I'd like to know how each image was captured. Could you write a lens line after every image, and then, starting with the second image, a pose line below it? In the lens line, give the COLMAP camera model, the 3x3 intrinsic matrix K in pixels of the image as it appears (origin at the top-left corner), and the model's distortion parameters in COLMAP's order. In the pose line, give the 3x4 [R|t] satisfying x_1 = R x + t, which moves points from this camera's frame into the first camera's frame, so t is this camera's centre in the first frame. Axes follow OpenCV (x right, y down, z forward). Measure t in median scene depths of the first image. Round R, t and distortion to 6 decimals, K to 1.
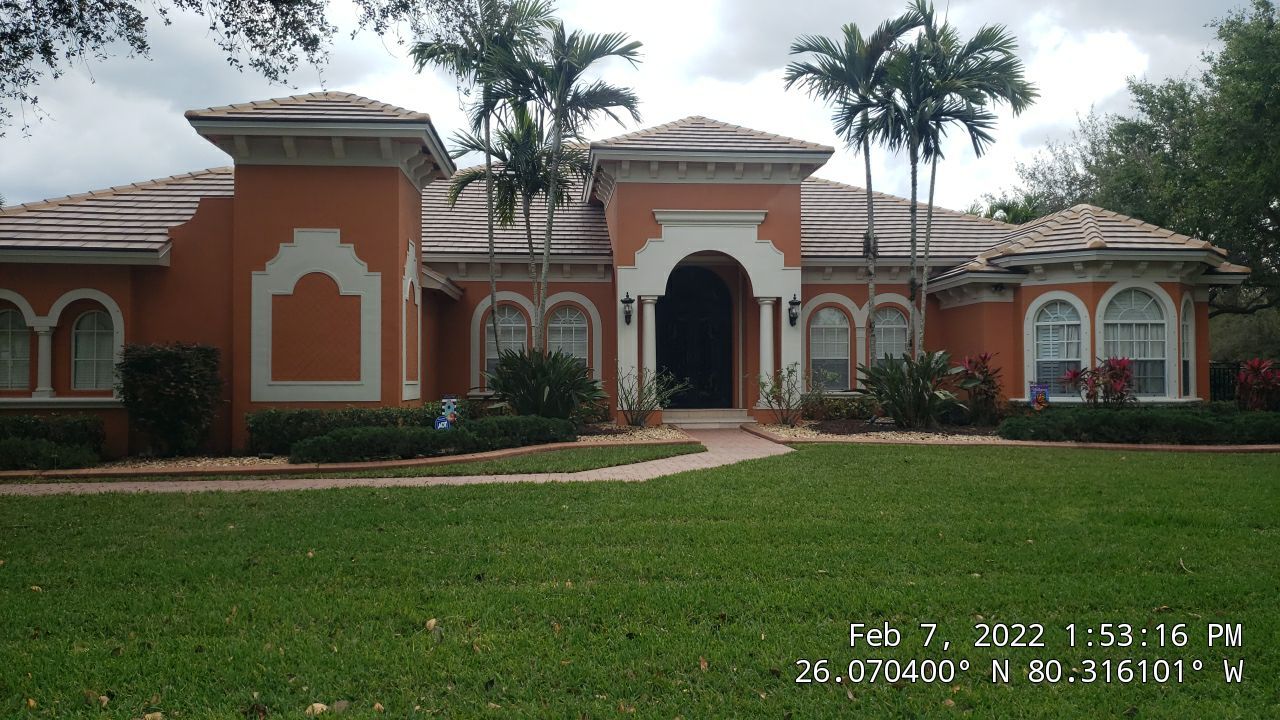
lens RADIAL K [[981.6, 0, 639.3], [0, 981.6, 363.6], [0, 0, 1]] dist [0.047550, -0.070610]
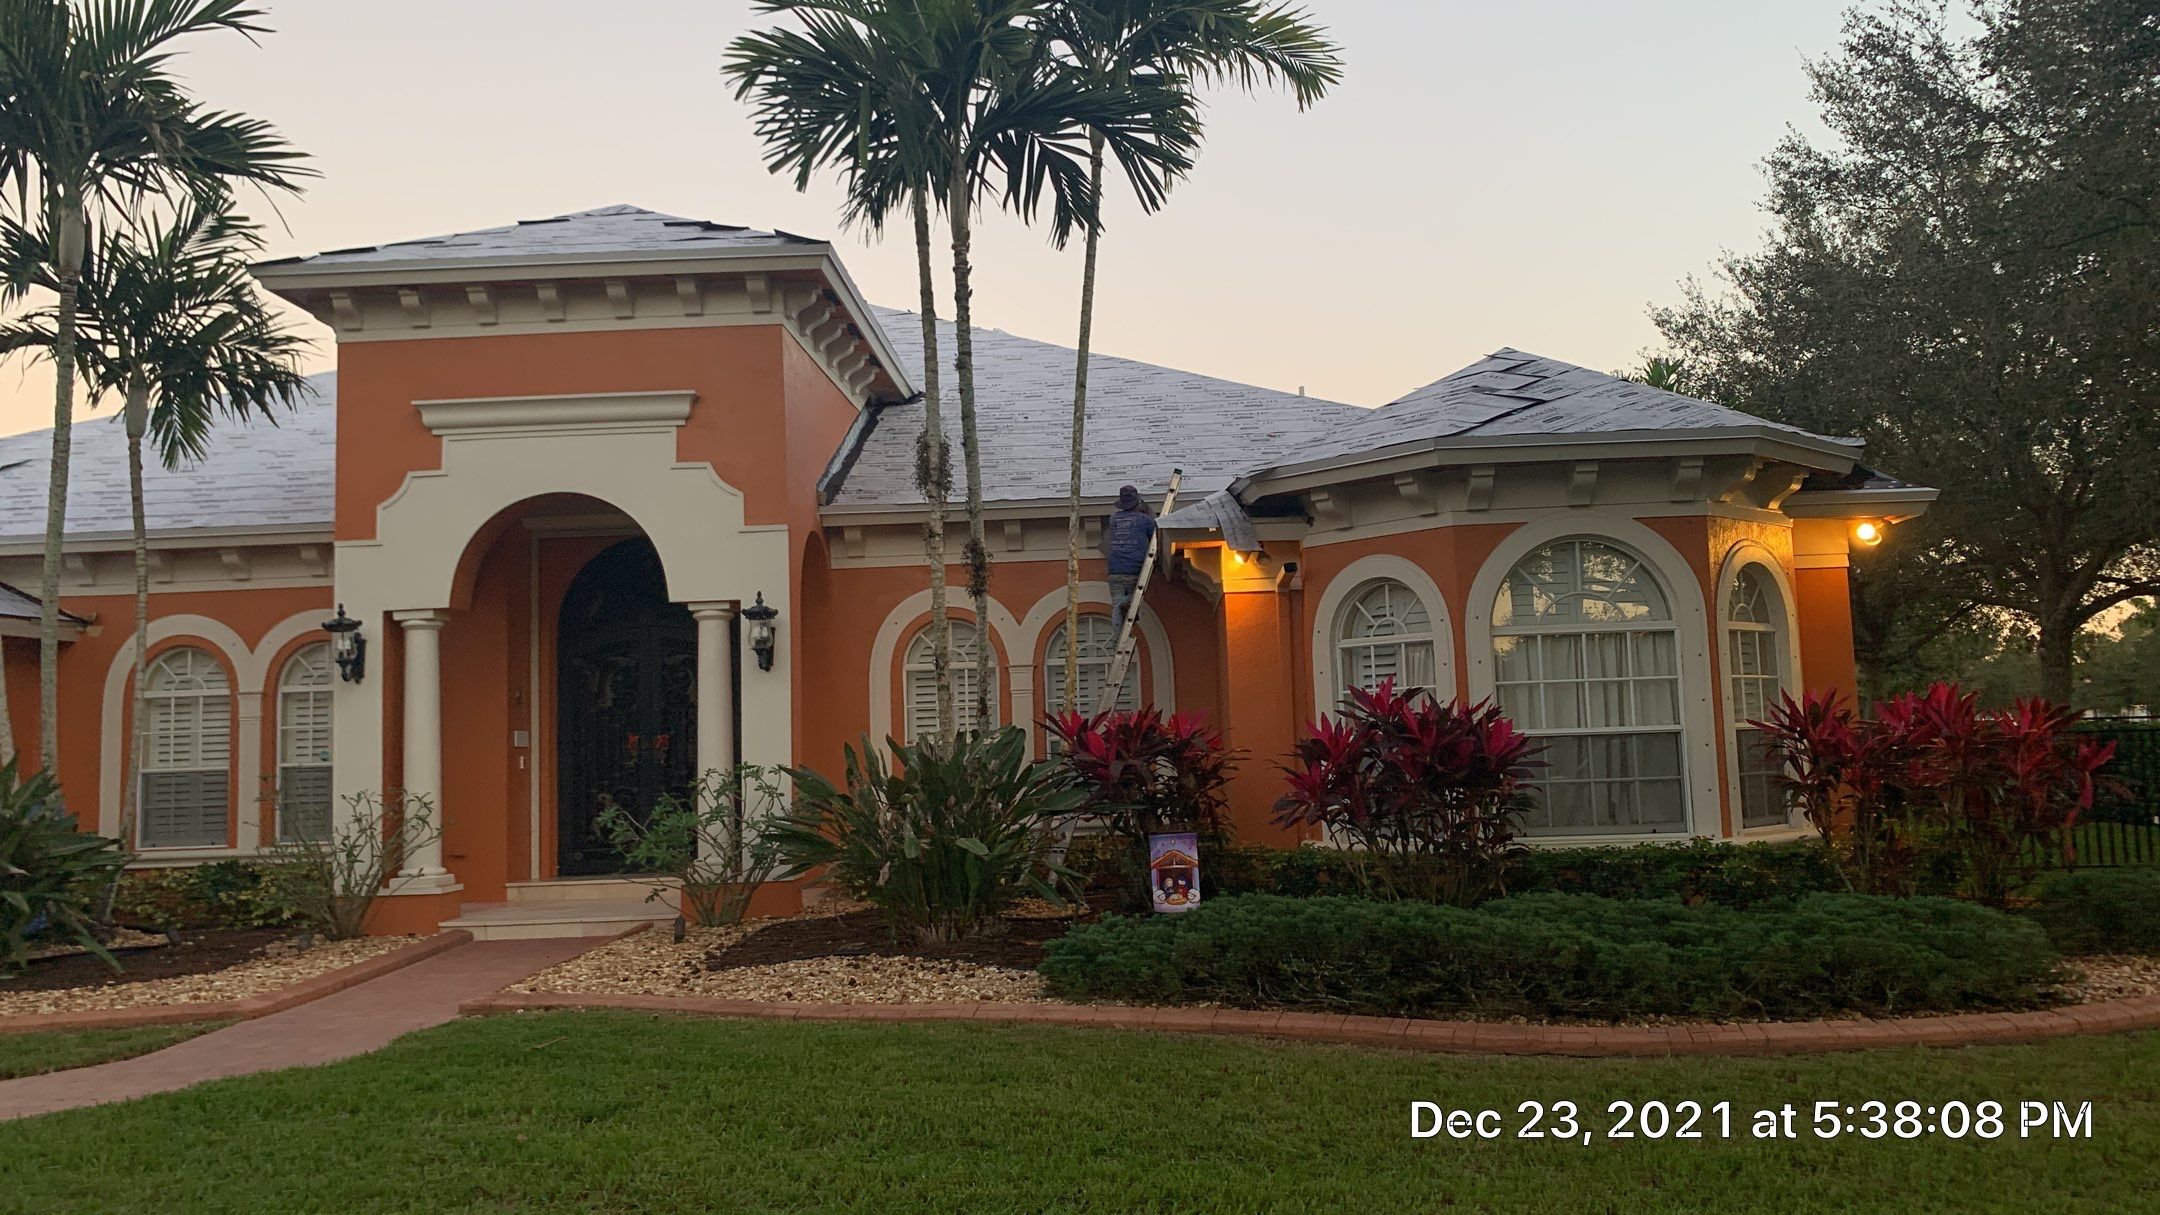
lens RADIAL K [[1661.0, 0, 1071.0], [0, 1661.0, 597.4], [0, 0, 1]] dist [0.054788, -0.083726]
pose [[0.989175, -0.043457, -0.140156, 0.391634], [0.032868, 0.996489, -0.077006, -0.012234], [0.143010, 0.071566, 0.987130, 0.357978]]
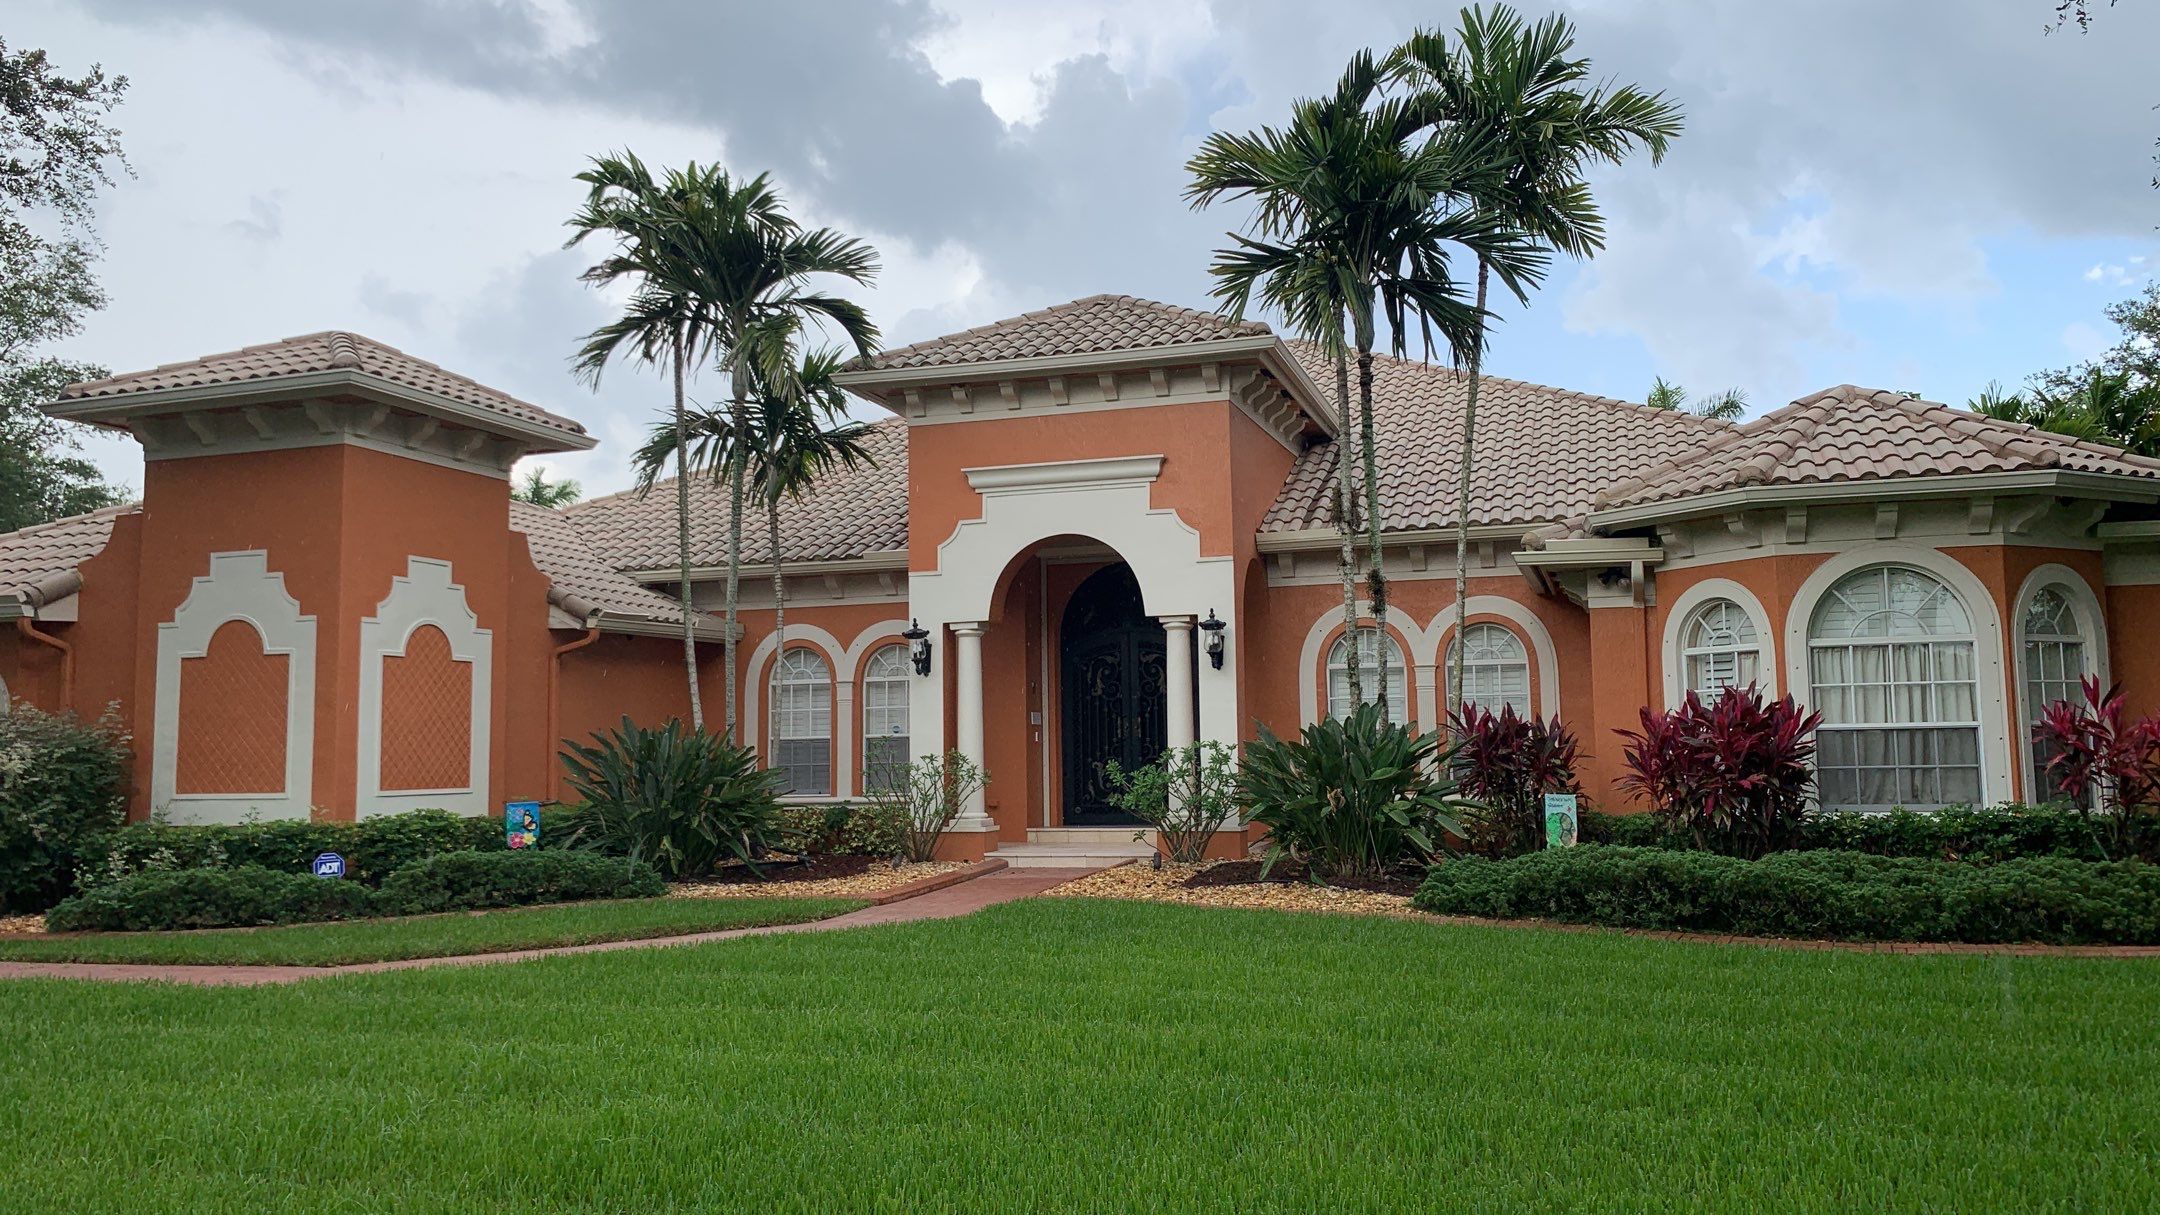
lens RADIAL K [[1661.0, 0, 1071.8], [0, 1661.0, 594.0], [0, 0, 1]] dist [0.054788, -0.083726]
pose [[0.913808, -0.048837, -0.403200, 0.458999], [0.017807, 0.996607, -0.080357, -0.009278], [0.405756, 0.066251, 0.911577, 0.171652]]
